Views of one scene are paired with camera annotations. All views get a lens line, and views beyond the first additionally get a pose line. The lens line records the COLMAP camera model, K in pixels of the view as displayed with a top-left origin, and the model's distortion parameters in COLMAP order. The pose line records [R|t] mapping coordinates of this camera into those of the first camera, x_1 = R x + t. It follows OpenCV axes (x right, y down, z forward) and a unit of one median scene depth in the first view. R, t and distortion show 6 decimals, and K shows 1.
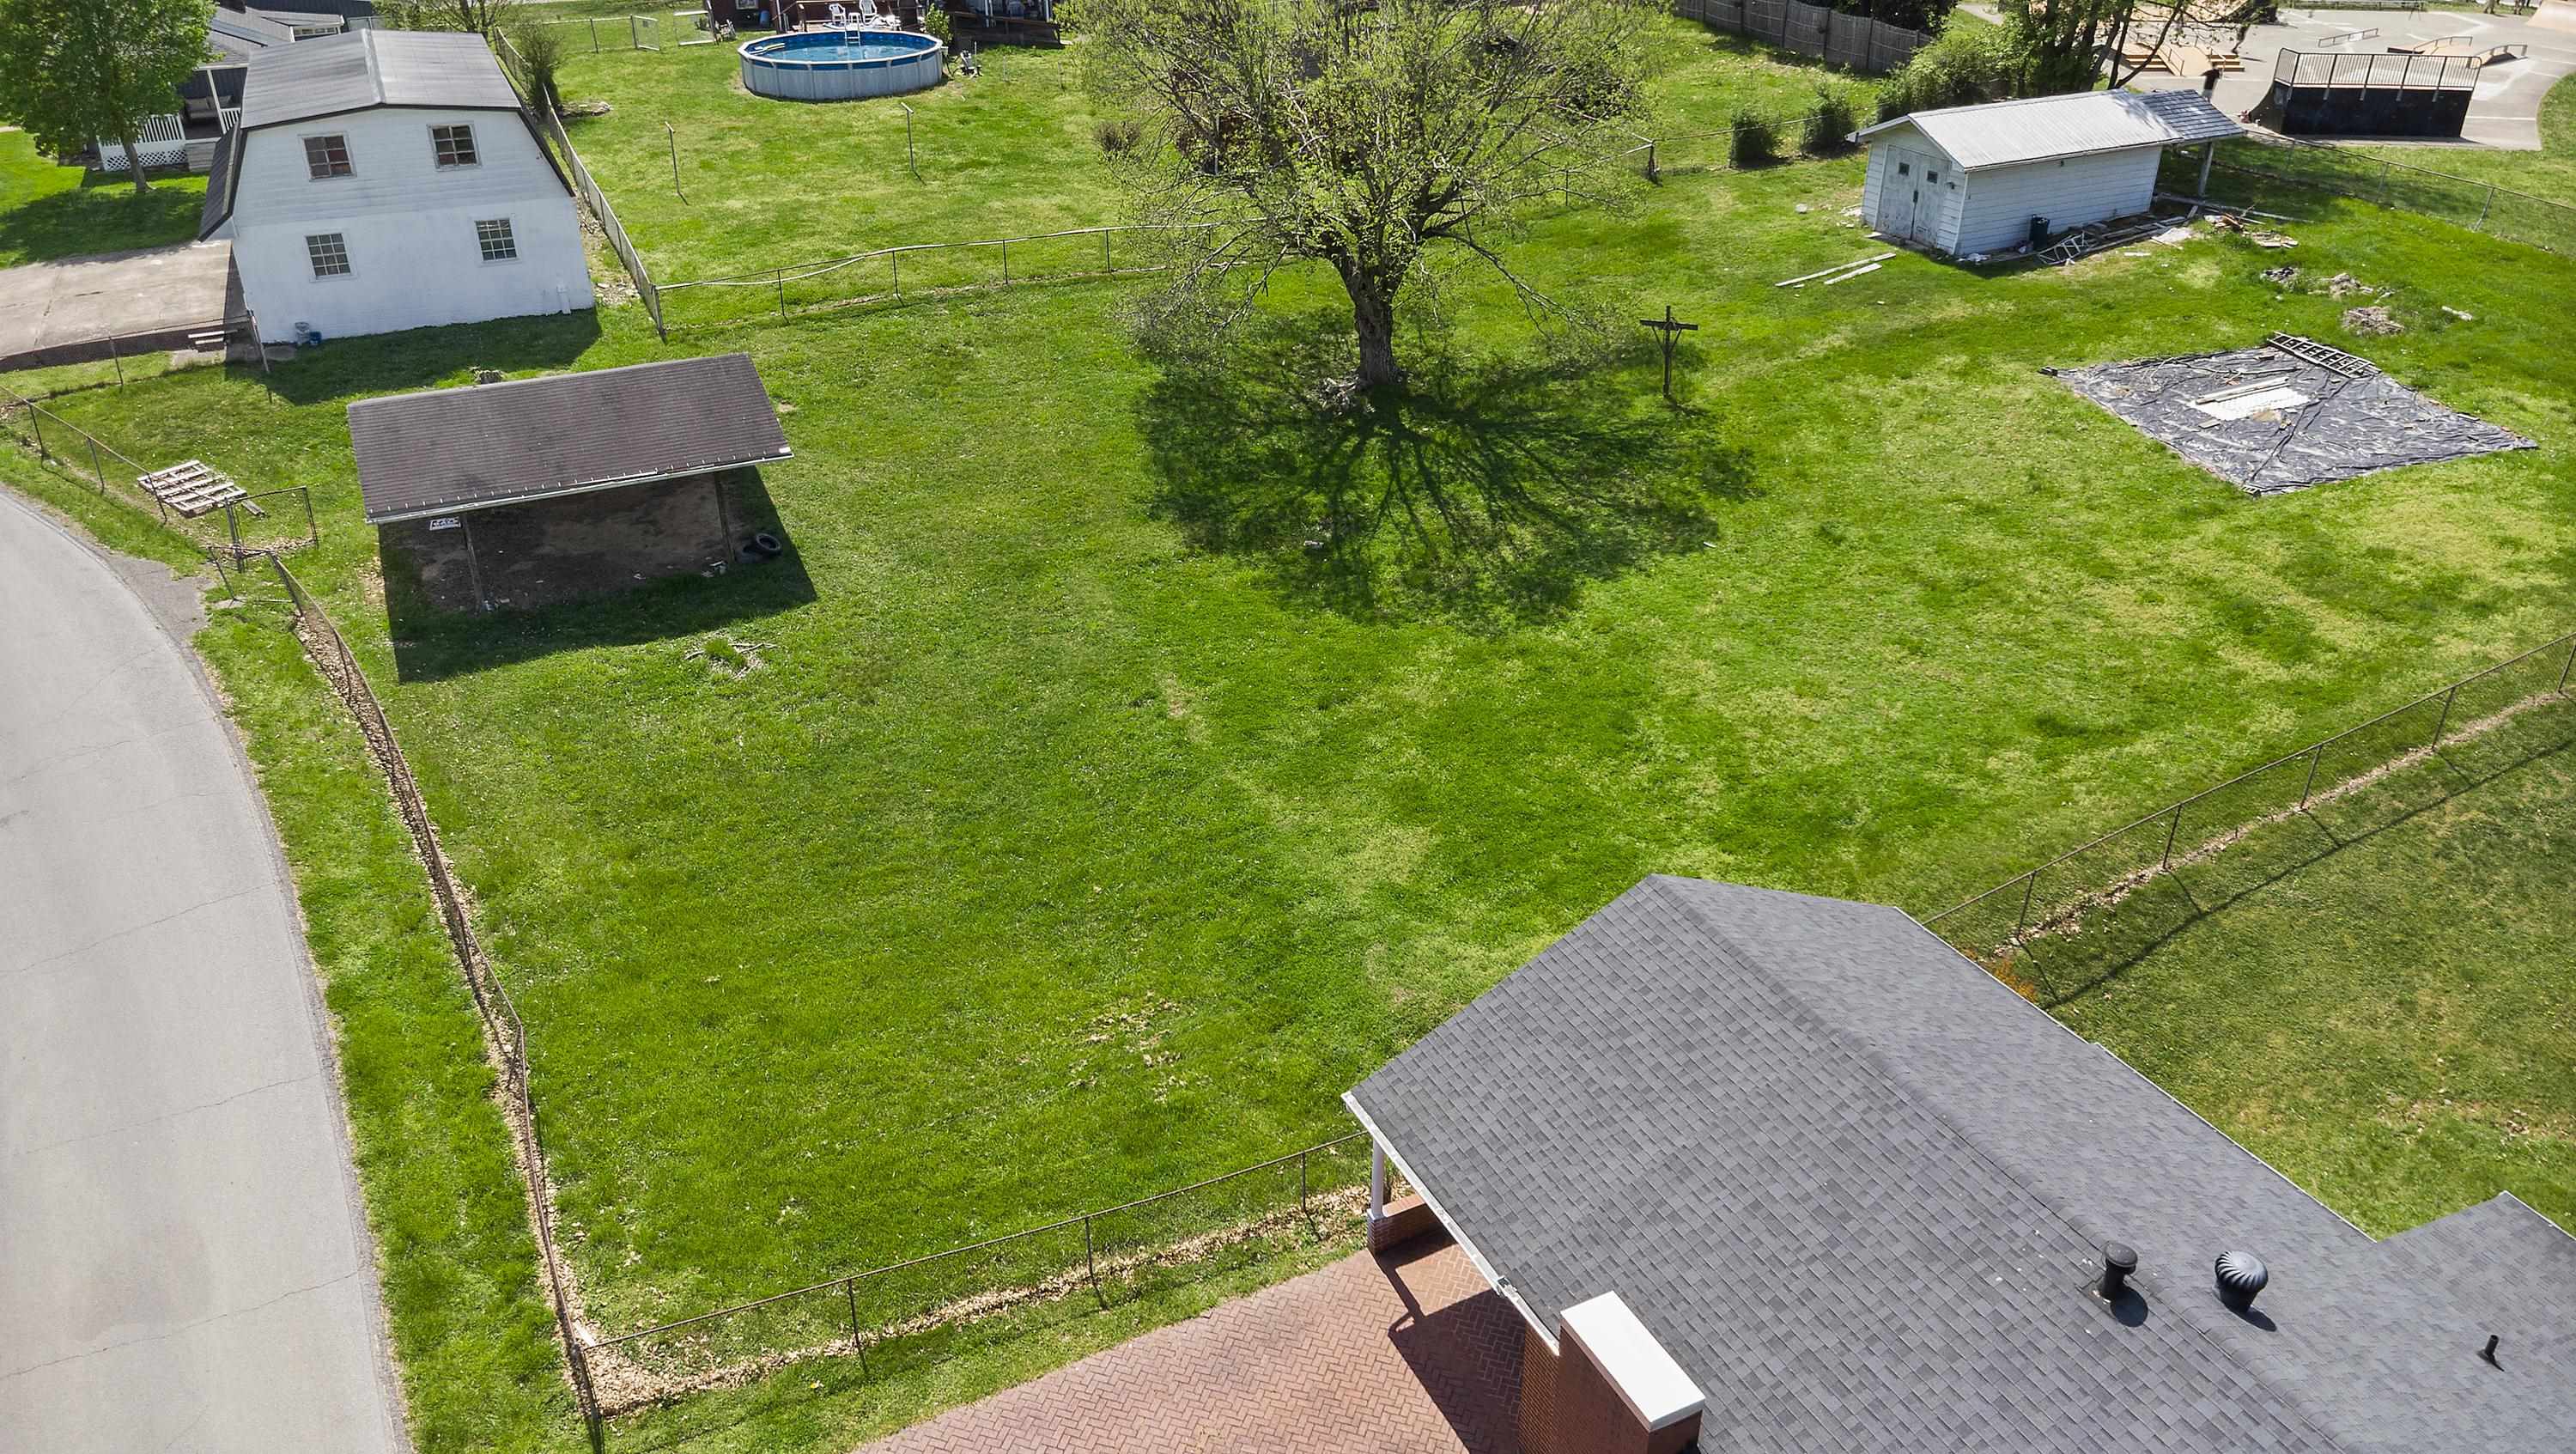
lens RADIAL K [[1882.4, 0, 1288.0], [0, 1882.4, 727.0], [0, 0, 1]] dist [0.042918, -0.067275]
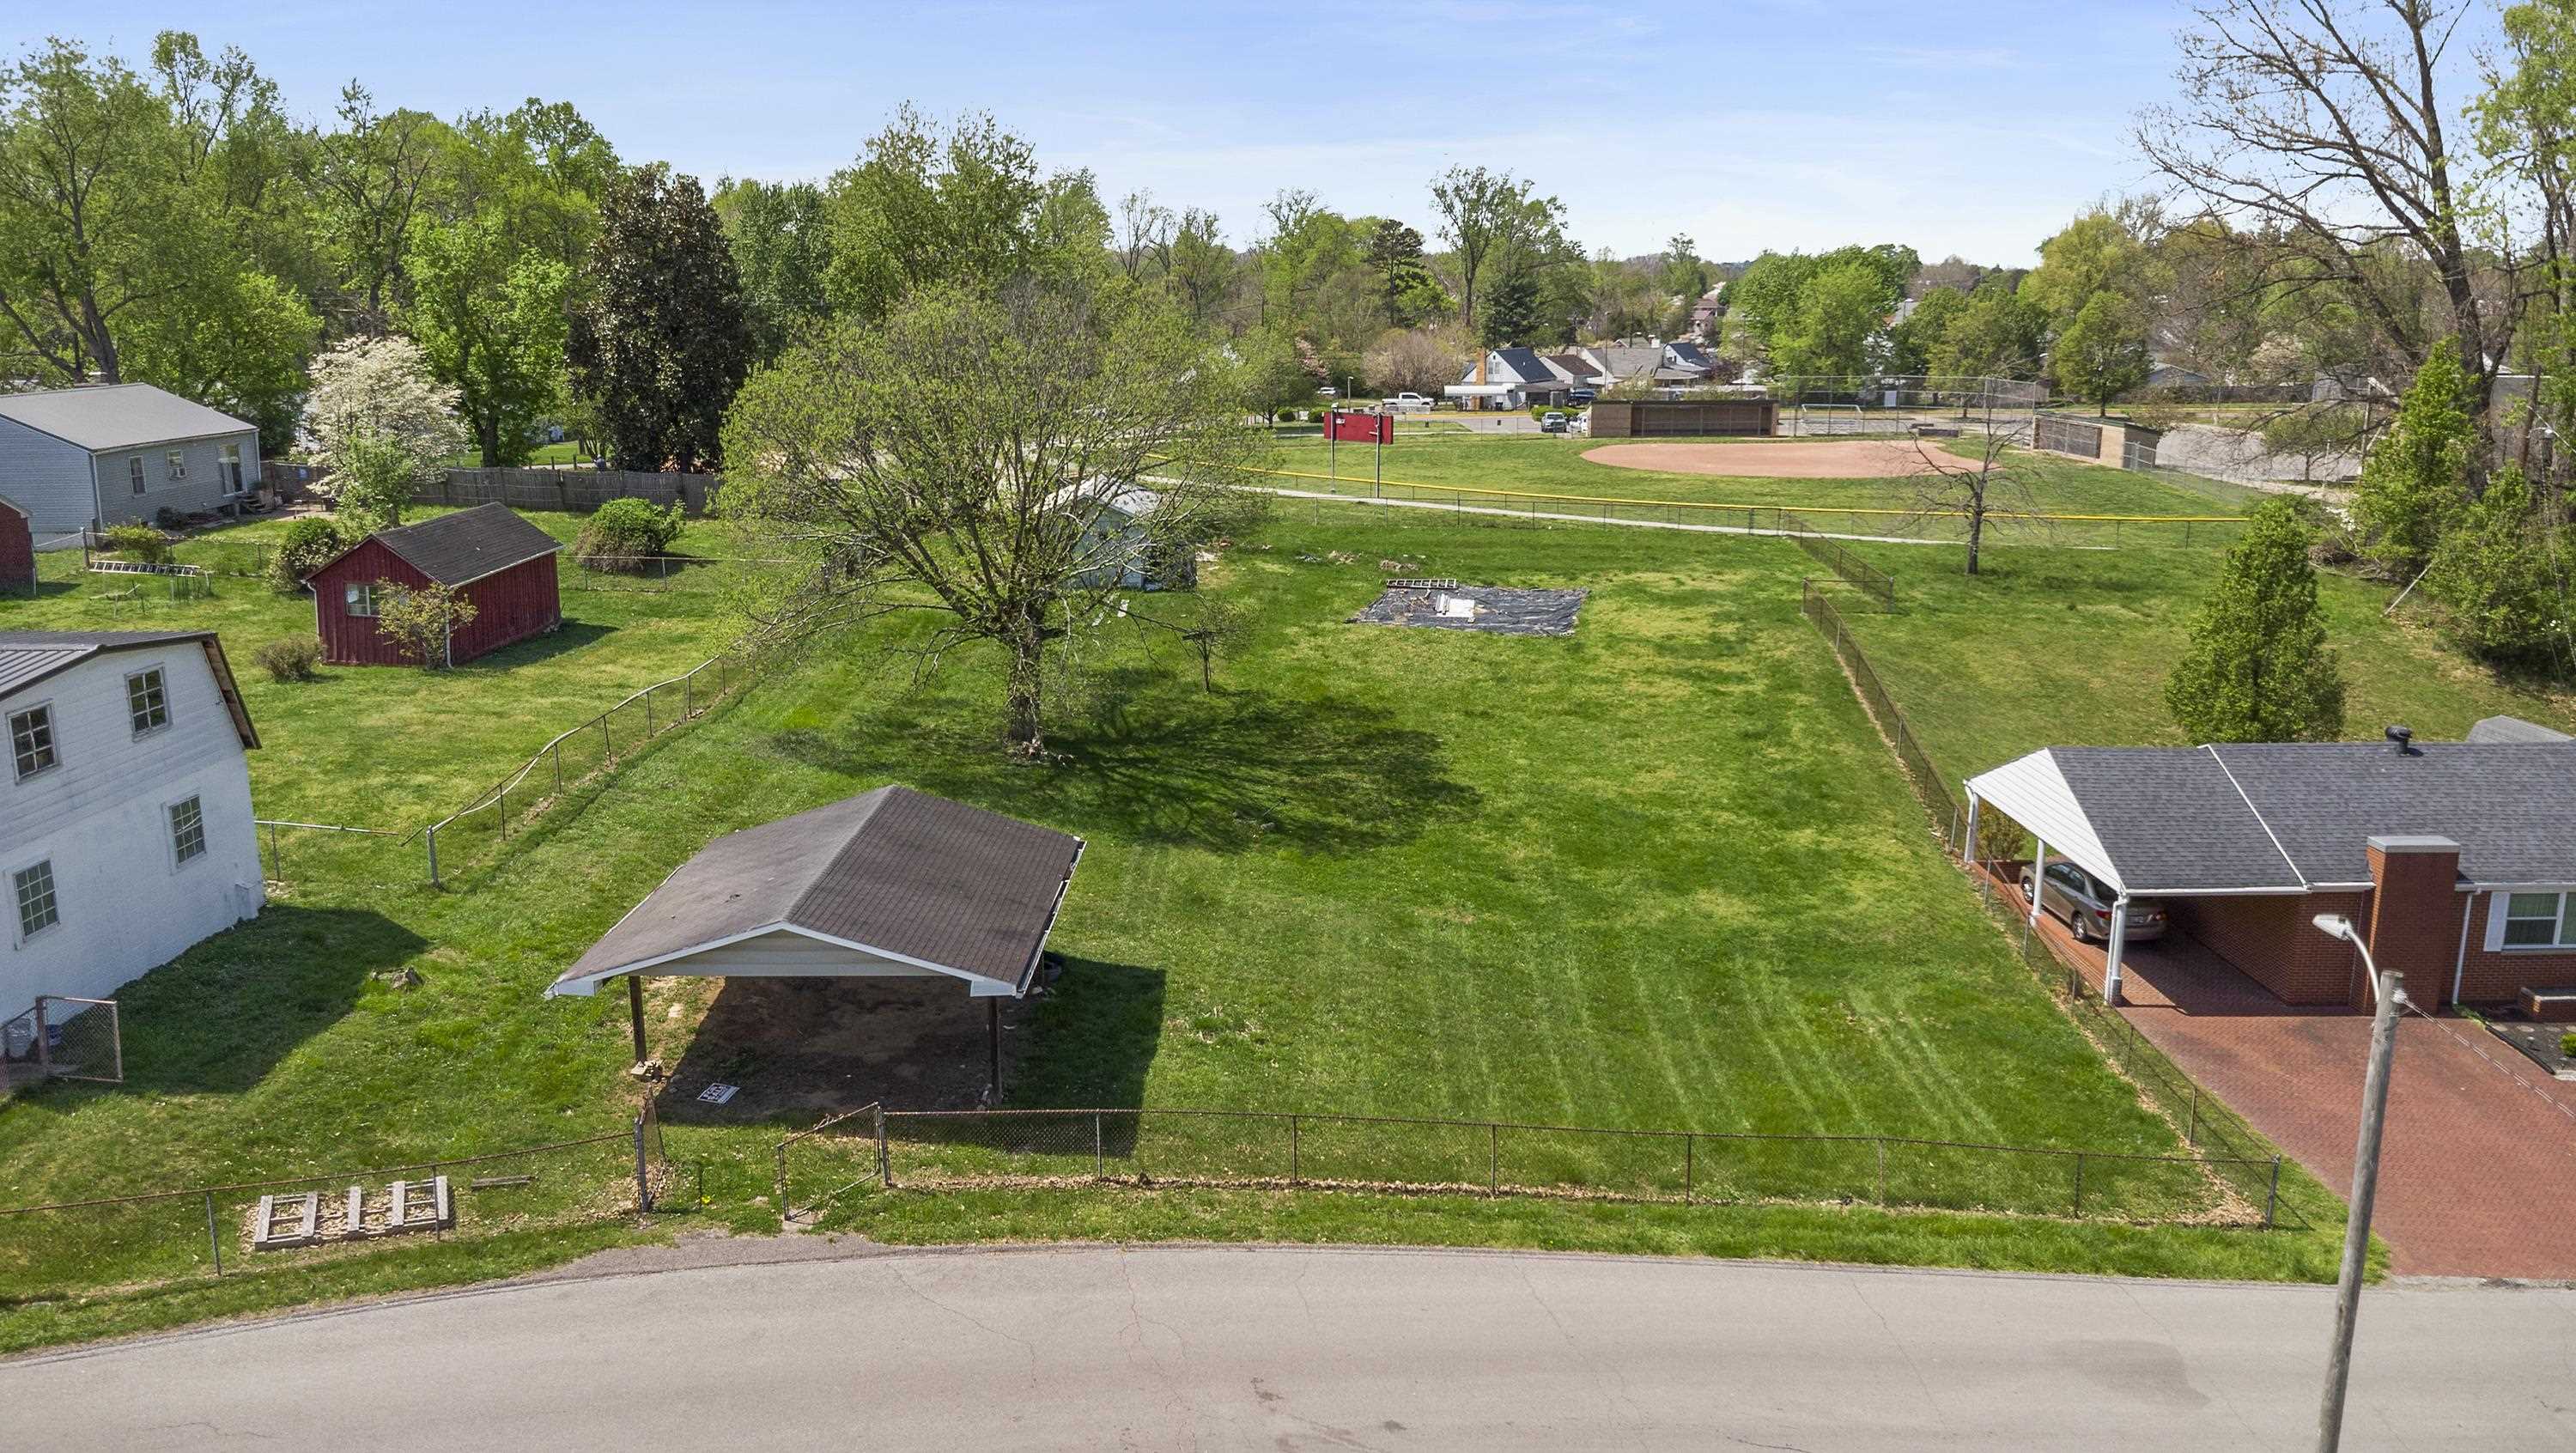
lens RADIAL K [[1888.7, 0, 1288.0], [0, 1888.7, 726.5], [0, 0, 1]] dist [0.027587, -0.041098]
pose [[0.440084, -0.201101, 0.875148, -0.993624], [0.435209, 0.900250, -0.011983, -0.134507], [-0.785442, 0.386146, 0.483706, 0.423819]]
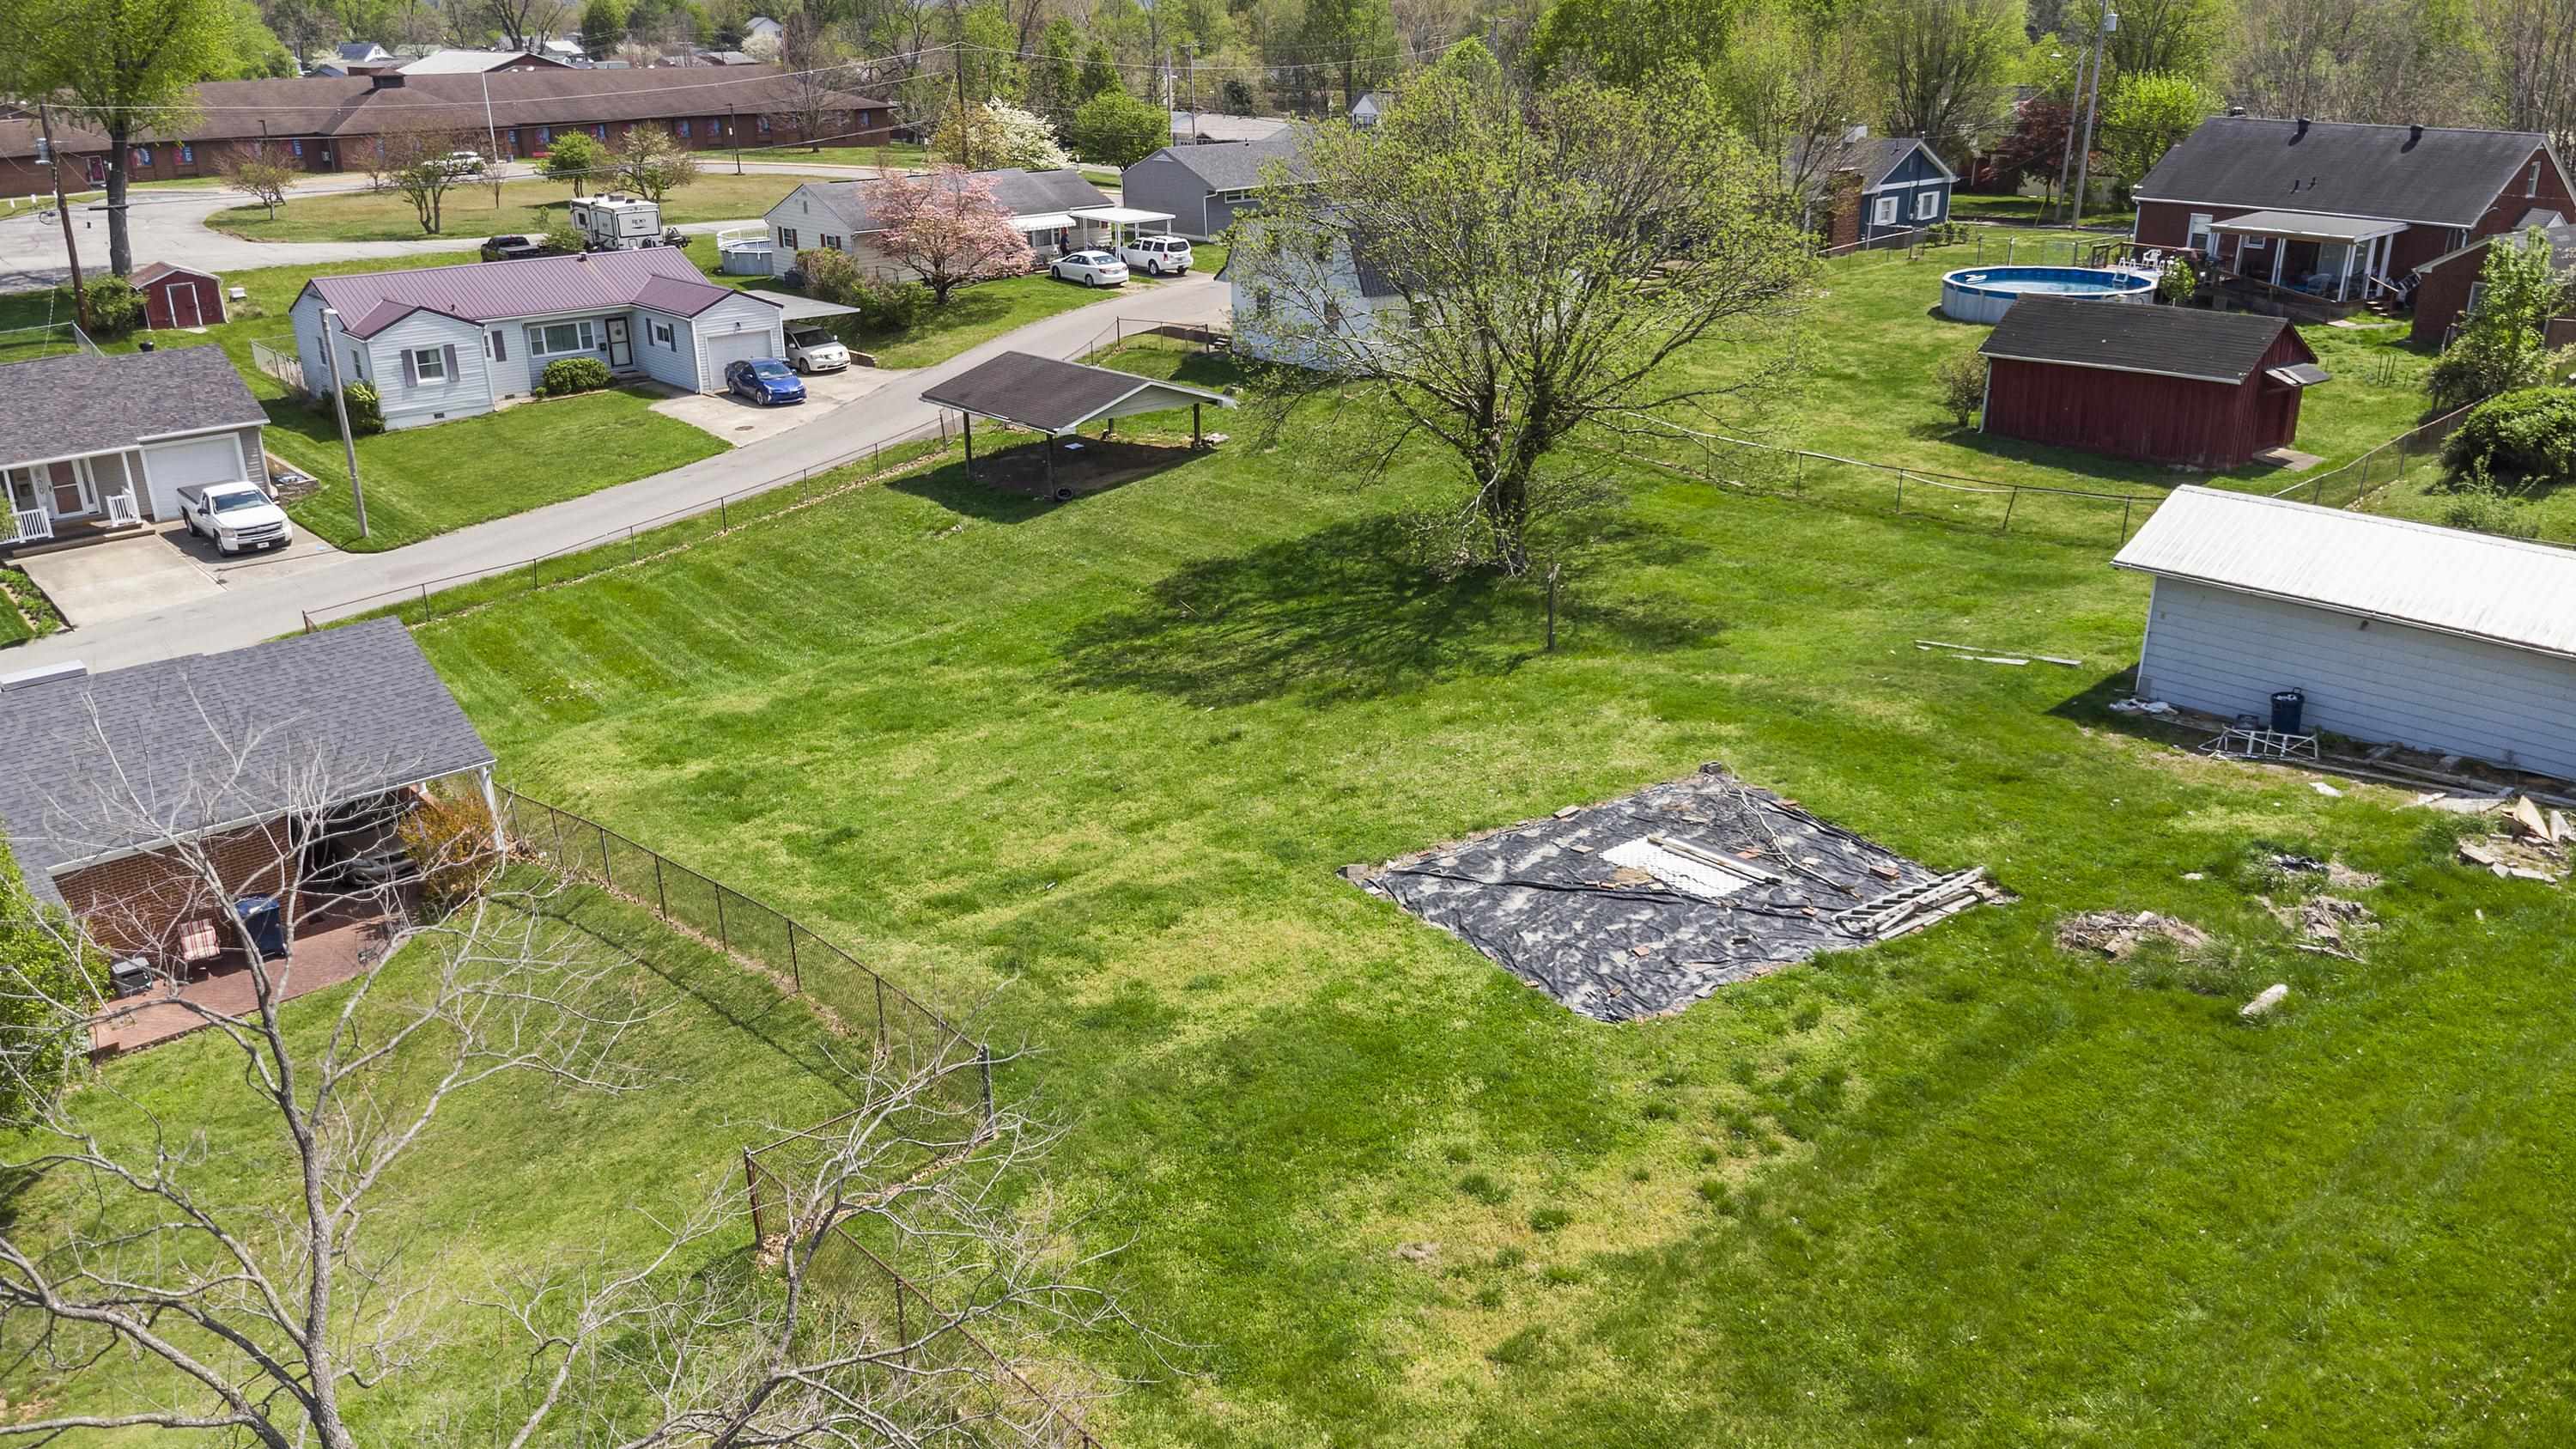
lens RADIAL K [[1892.3, 0, 1288.0], [0, 1892.3, 724.5], [0, 0, 1]] dist [0.055775, -0.083059]
pose [[0.266875, 0.344350, -0.900111, 1.144609], [-0.454708, 0.868482, 0.197433, -0.307477], [0.849717, 0.356598, 0.388355, 0.636918]]
